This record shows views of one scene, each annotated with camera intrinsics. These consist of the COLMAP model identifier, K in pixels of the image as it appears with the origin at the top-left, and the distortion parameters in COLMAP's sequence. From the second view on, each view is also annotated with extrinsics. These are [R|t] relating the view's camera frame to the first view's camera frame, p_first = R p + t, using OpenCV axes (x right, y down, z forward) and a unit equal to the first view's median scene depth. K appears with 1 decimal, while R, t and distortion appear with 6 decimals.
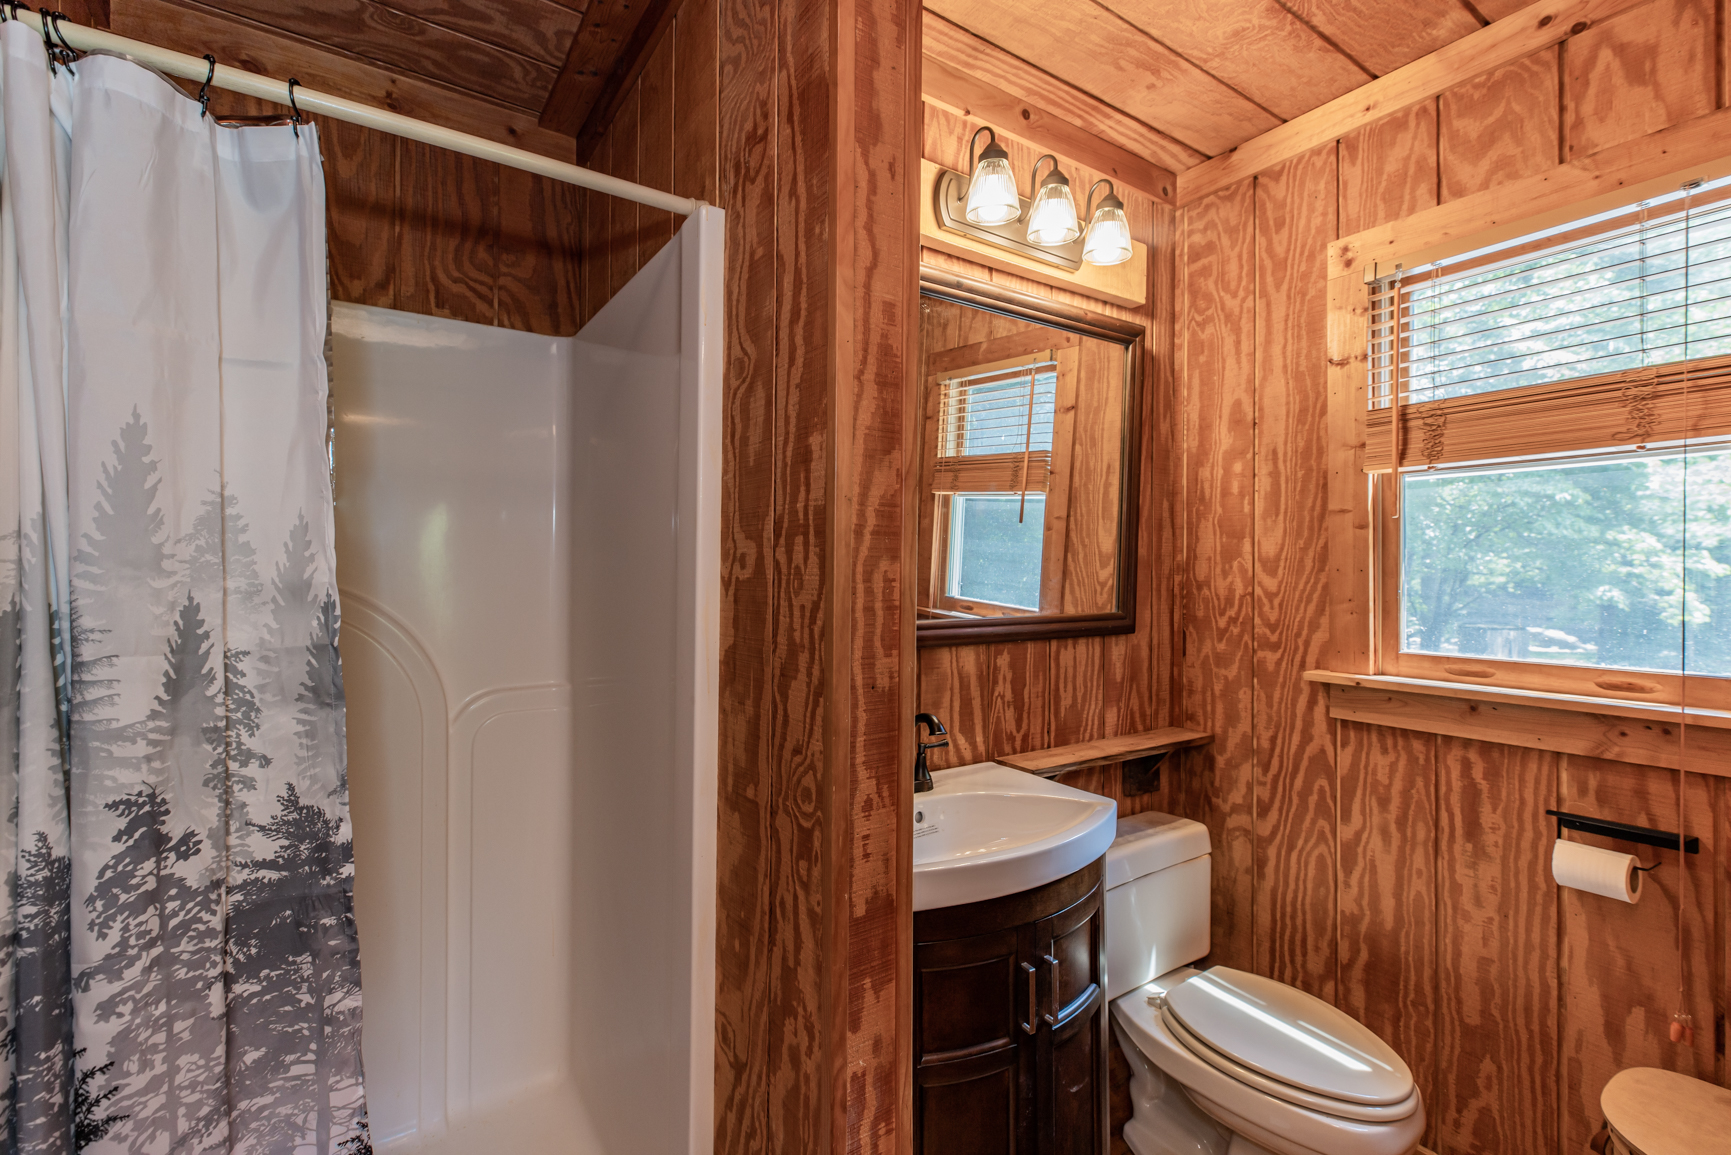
lens RADIAL K [[769.2, 0, 870.1], [0, 769.2, 570.4], [0, 0, 1]] dist [0.005106, -0.000232]
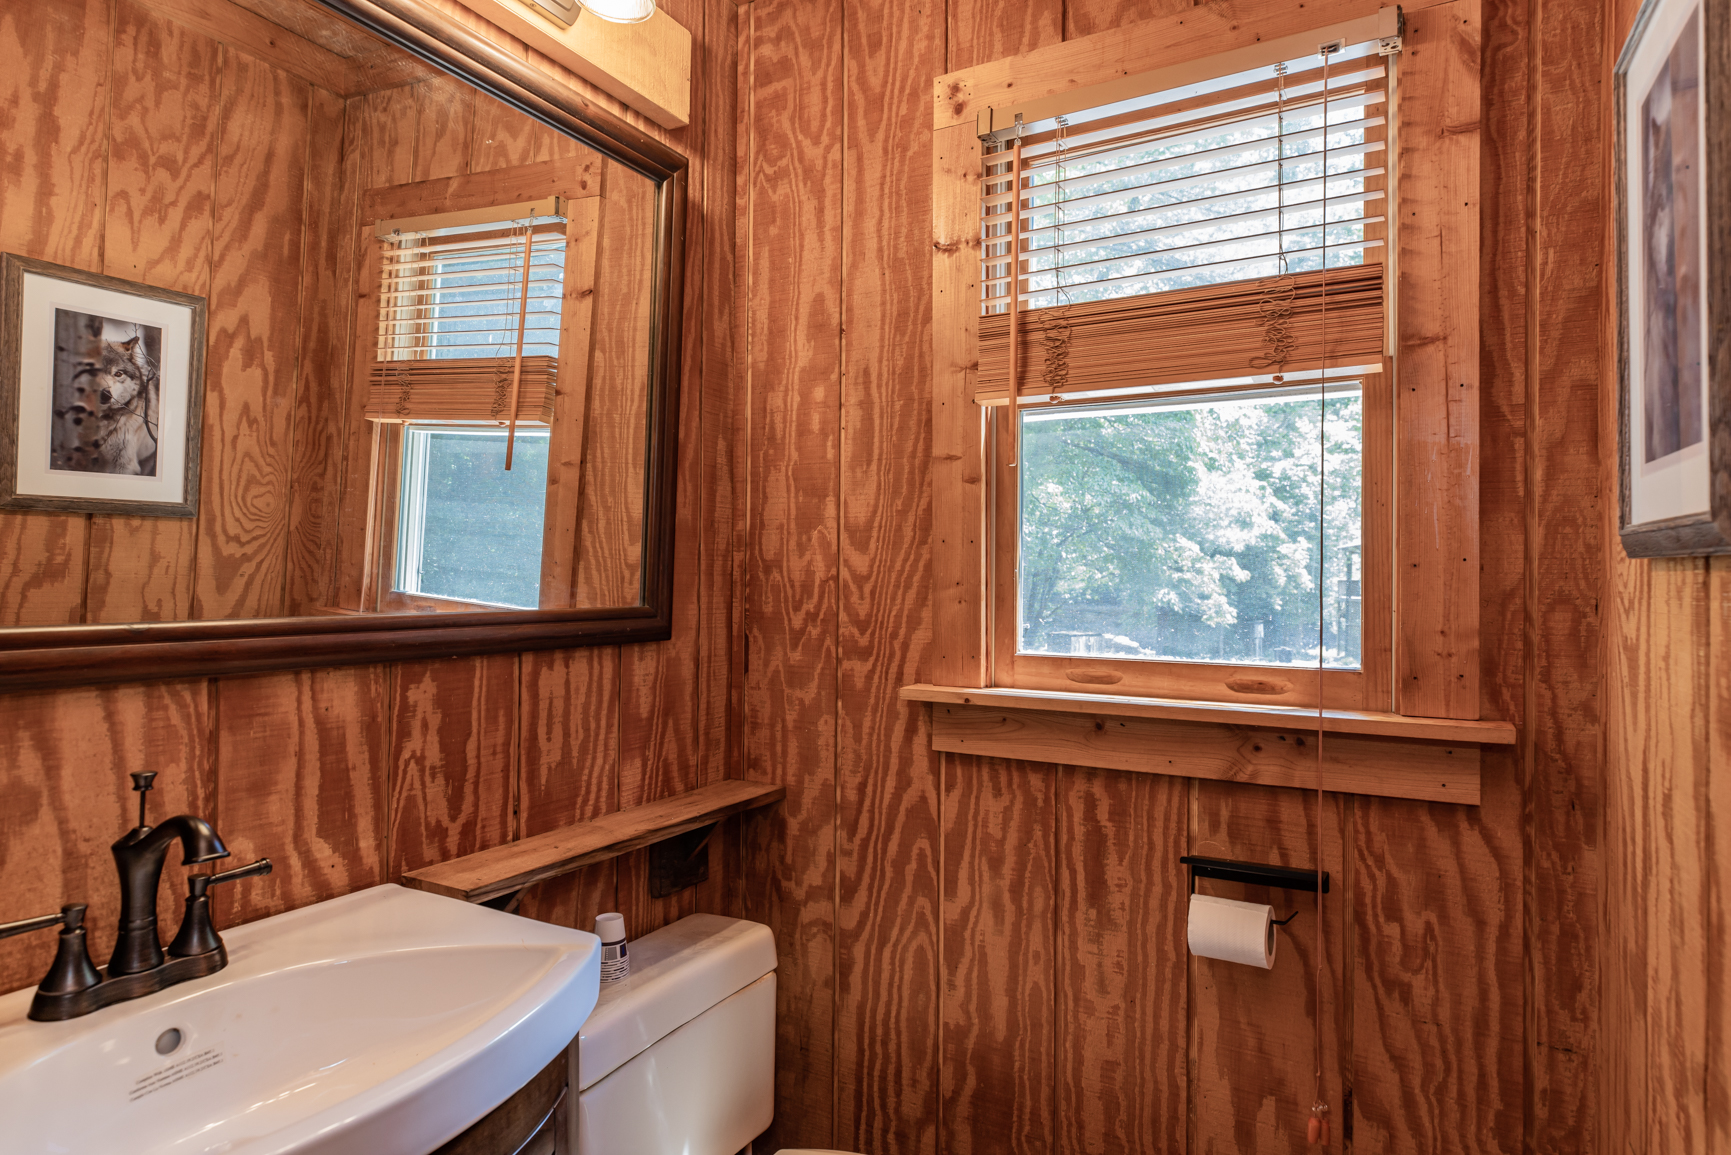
lens RADIAL K [[982.3, 0, 869.5], [0, 982.3, 574.3], [0, 0, 1]] dist [0.013418, -0.000803]
pose [[0.889648, 0.006269, 0.456603, 0.128221], [-0.006443, 0.999979, -0.001175, 0.029624], [-0.456601, -0.001897, 0.889670, 0.217462]]
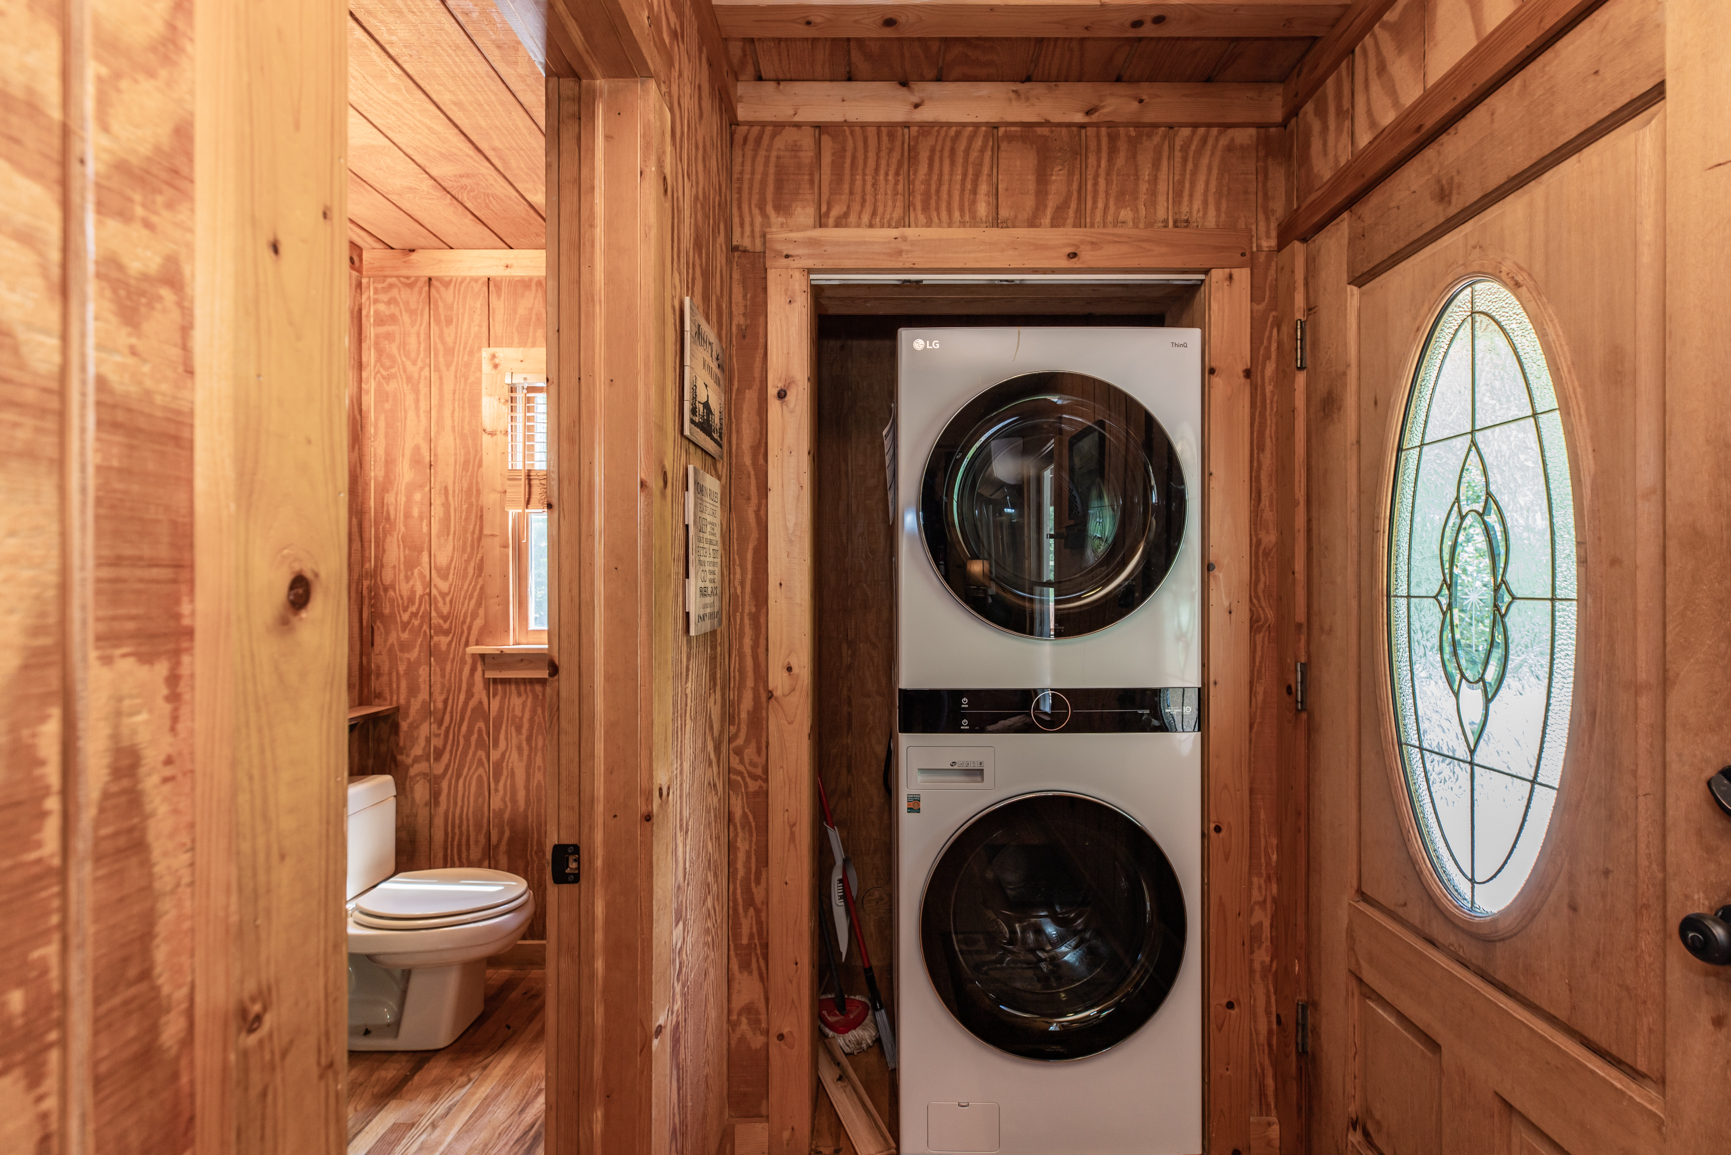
lens RADIAL K [[769.2, 0, 882.0], [0, 769.2, 583.3], [0, 0, 1]] dist [0.005106, -0.000232]
pose [[0.560510, -0.004473, 0.828135, -0.171720], [0.001507, 0.999989, 0.004381, 0.008099], [-0.828146, -0.001207, 0.560511, -0.403333]]
